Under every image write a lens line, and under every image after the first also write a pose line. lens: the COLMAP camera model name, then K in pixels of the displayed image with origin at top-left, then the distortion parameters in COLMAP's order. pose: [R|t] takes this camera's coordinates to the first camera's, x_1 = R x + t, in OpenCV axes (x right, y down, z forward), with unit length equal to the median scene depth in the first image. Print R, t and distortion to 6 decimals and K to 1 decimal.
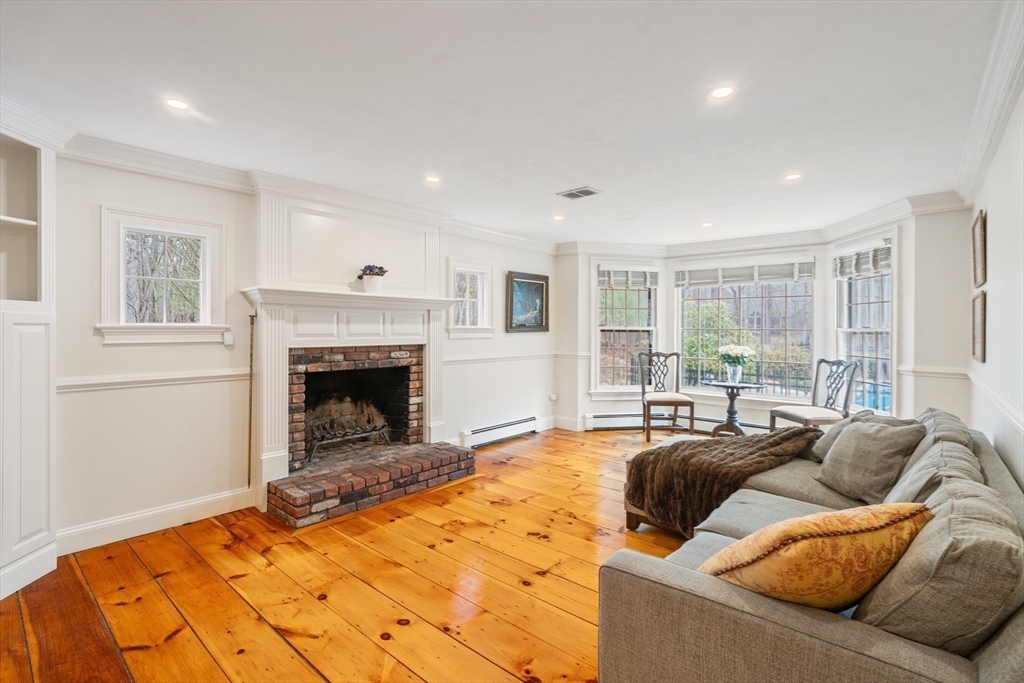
lens RADIAL K [[480.6, 0, 509.9], [0, 480.6, 336.3], [0, 0, 1]] dist [-0.002363, 0.000384]
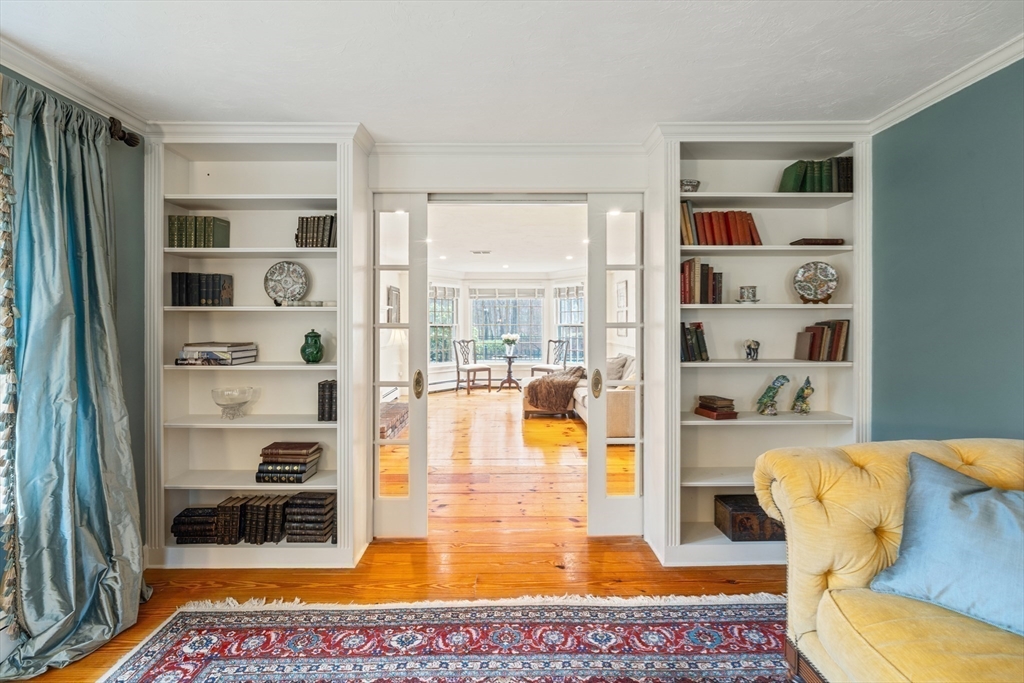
lens RADIAL K [[480.6, 0, 514.0], [0, 480.6, 334.5], [0, 0, 1]] dist [-0.002363, 0.000384]
pose [[0.750891, -0.020909, 0.660095, -0.684885], [0.017515, 0.999778, 0.011744, 0.000806], [-0.660194, 0.002743, 0.751090, -0.331621]]
